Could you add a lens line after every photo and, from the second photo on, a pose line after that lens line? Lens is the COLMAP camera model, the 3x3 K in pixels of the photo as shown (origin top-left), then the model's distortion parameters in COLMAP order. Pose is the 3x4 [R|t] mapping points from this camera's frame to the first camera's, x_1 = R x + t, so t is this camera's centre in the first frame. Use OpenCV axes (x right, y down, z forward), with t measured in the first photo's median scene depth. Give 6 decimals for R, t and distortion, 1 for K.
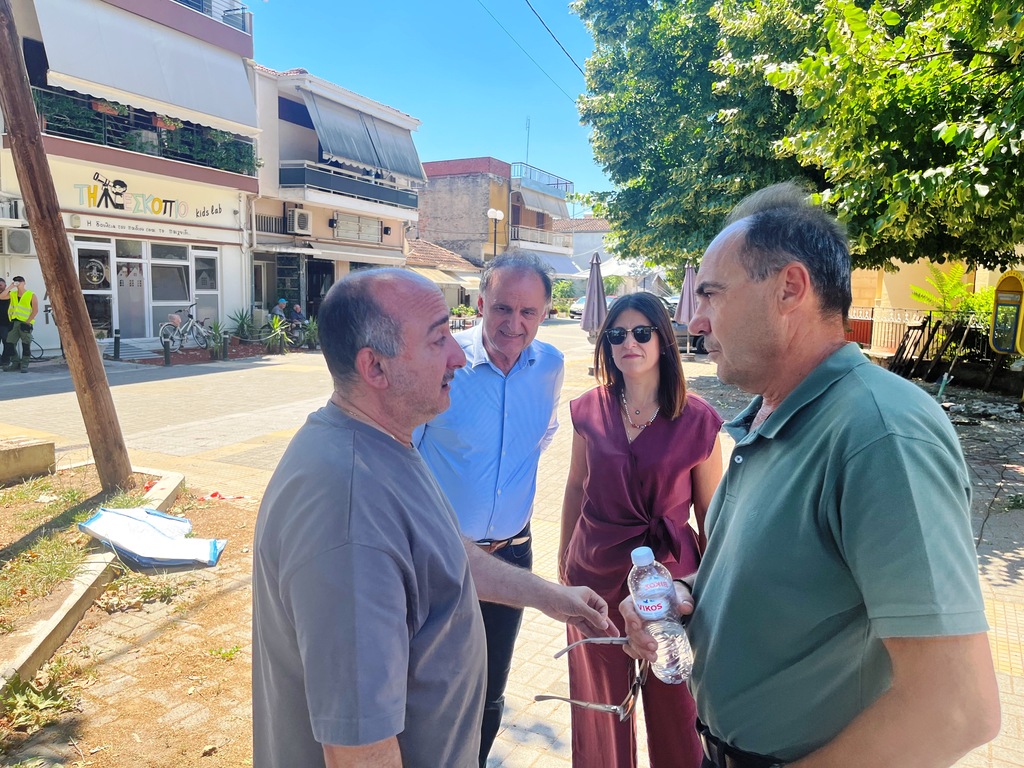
lens RADIAL K [[781.9, 0, 488.4], [0, 781.9, 400.3], [0, 0, 1]] dist [0.074212, -0.094133]
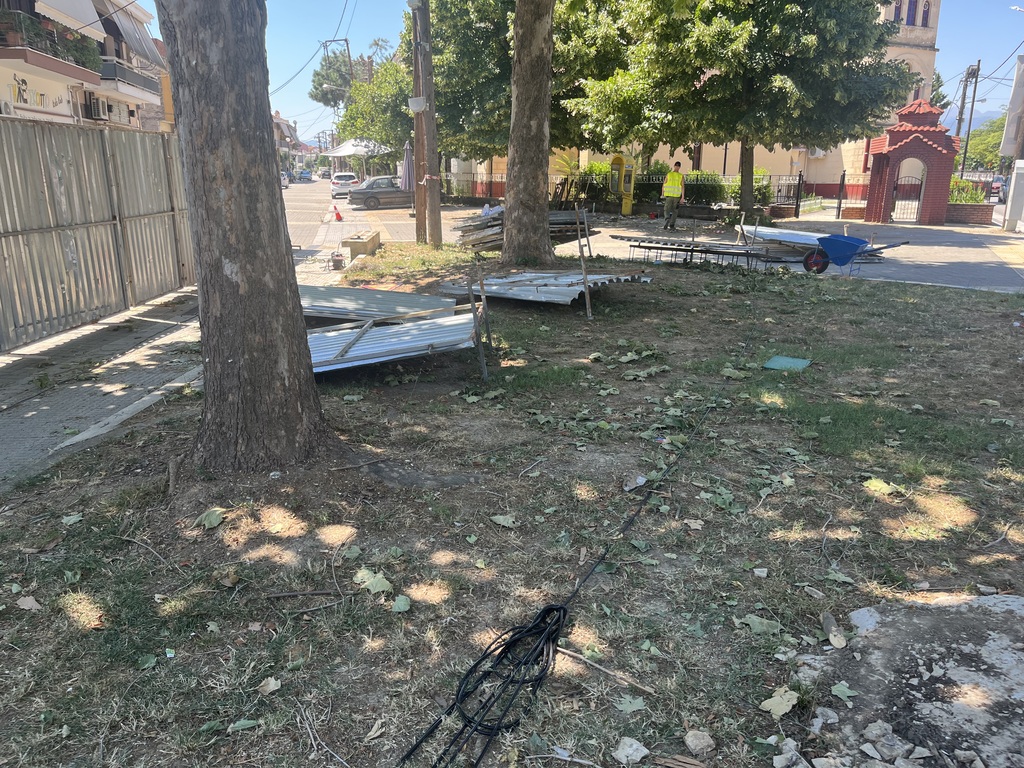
lens RADIAL K [[781.9, 0, 497.2], [0, 781.9, 389.5], [0, 0, 1]] dist [0.074212, -0.094133]
pose [[0.834316, -0.165184, 0.525957, -0.579904], [0.090006, 0.982068, 0.165656, 0.057917], [-0.543889, -0.090870, 0.834223, -0.467711]]
